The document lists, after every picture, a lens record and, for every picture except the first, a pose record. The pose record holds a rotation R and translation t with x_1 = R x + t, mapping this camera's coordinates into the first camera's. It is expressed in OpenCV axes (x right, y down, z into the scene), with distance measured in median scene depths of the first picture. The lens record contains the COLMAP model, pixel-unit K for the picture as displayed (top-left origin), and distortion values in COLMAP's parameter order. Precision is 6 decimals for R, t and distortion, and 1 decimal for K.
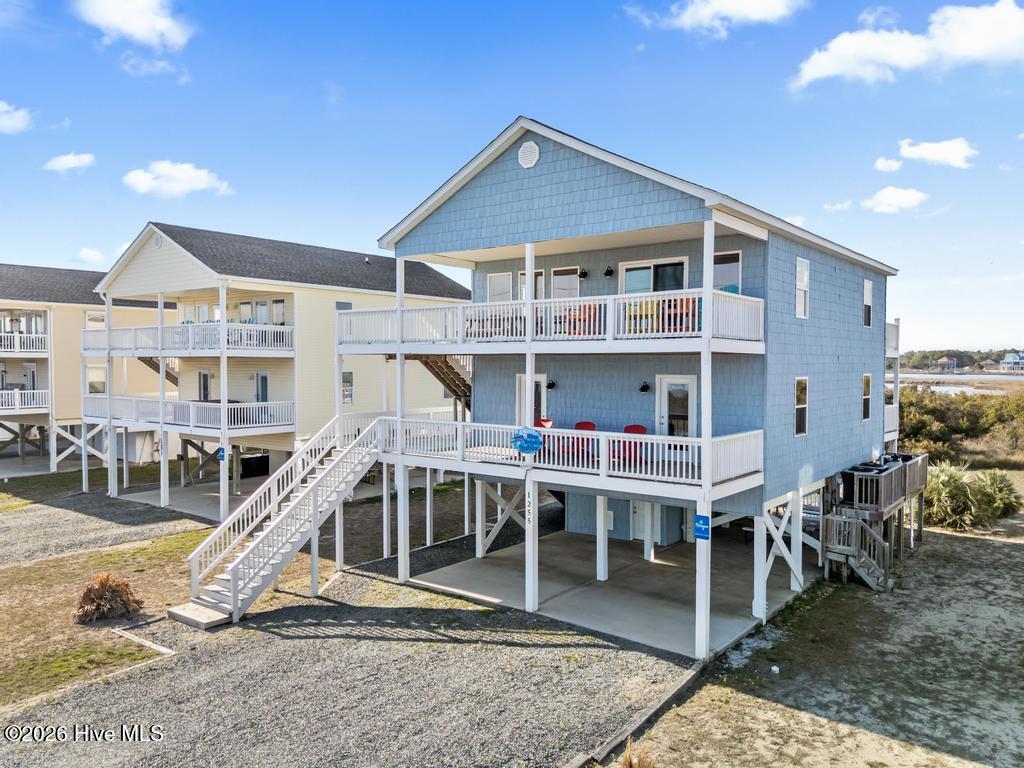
lens RADIAL K [[752.0, 0, 514.8], [0, 752.0, 387.6], [0, 0, 1]] dist [0.077492, -0.073809]
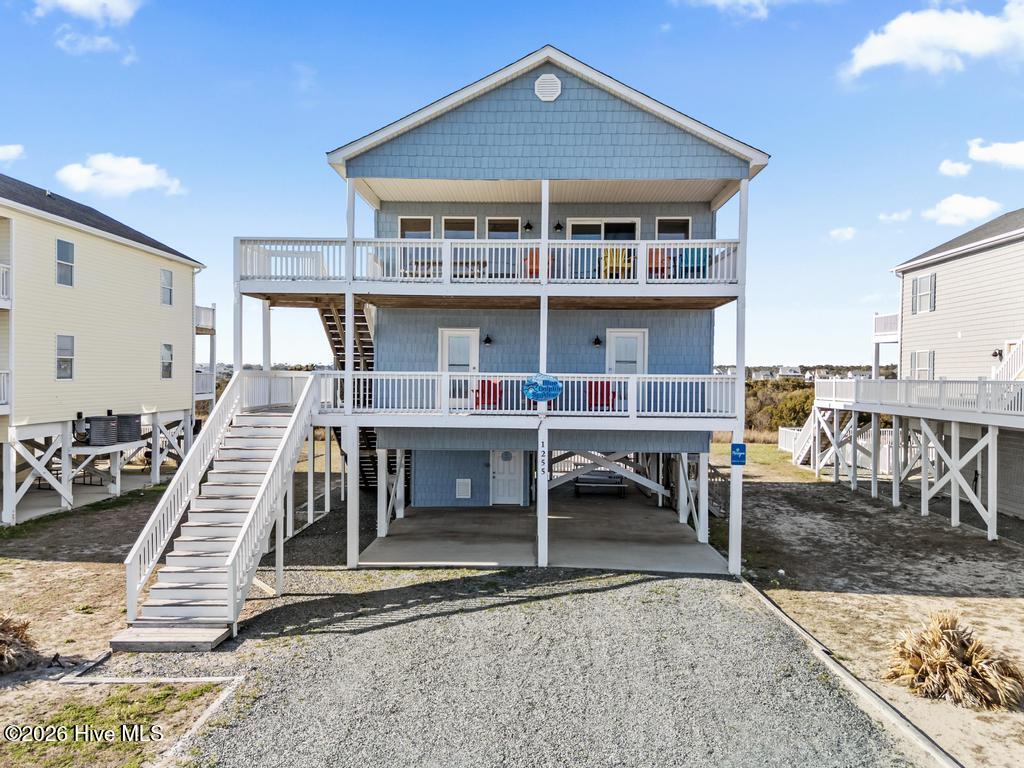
lens RADIAL K [[752.0, 0, 514.8], [0, 752.0, 387.6], [0, 0, 1]] dist [0.077492, -0.073809]
pose [[0.812595, -0.004139, 0.582814, -0.594997], [0.011311, 0.999898, -0.008669, 0.082288], [-0.582719, 0.013636, 0.812559, 0.256187]]
